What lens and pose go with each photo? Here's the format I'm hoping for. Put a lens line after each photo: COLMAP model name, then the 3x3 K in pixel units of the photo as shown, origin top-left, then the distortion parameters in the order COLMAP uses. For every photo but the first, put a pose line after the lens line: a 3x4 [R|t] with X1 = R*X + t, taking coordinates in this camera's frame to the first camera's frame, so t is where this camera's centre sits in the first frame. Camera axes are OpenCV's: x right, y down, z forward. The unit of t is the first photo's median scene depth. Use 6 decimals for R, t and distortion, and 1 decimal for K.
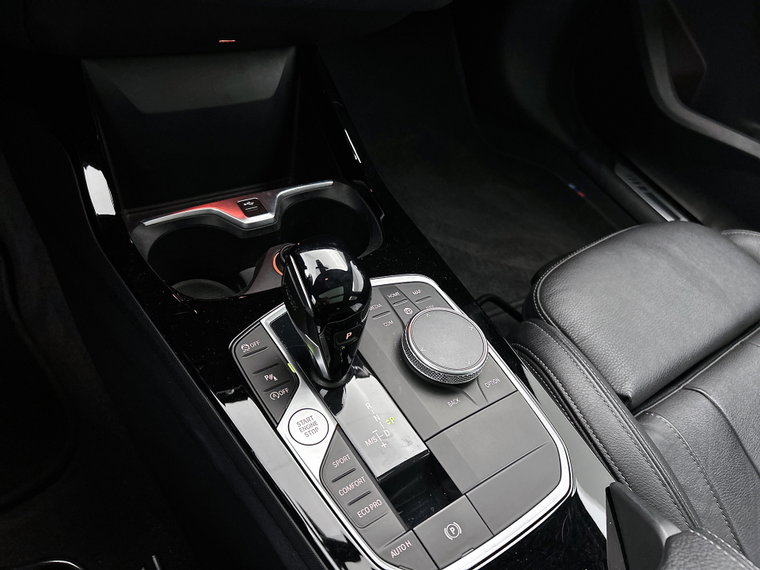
lens RADIAL K [[576.5, 0, 380.4], [0, 576.5, 286.4], [0, 0, 1]] dist [0.031003, -0.012270]
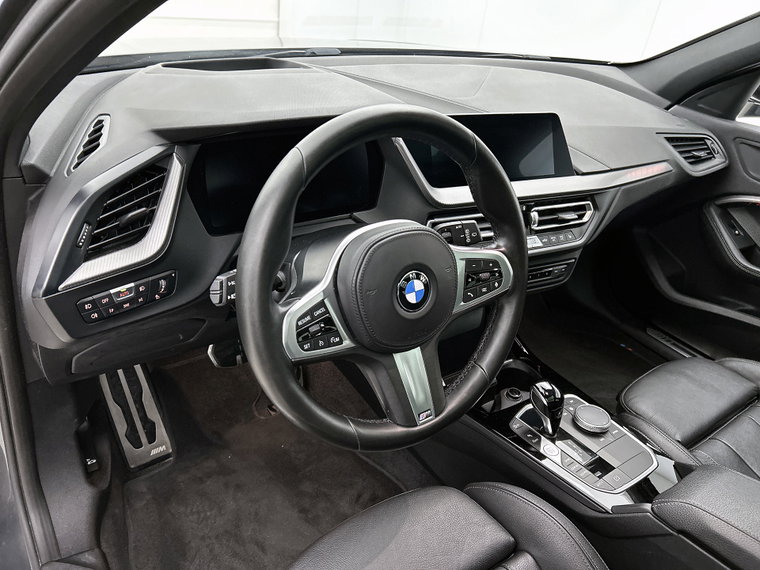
lens RADIAL K [[576.5, 0, 379.0], [0, 576.5, 291.8], [0, 0, 1]] dist [0.031003, -0.012270]
pose [[0.989221, -0.136569, -0.052821, -0.439012], [0.114670, 0.946848, -0.300550, 0.173777], [0.091060, 0.291253, 0.952302, -1.195981]]
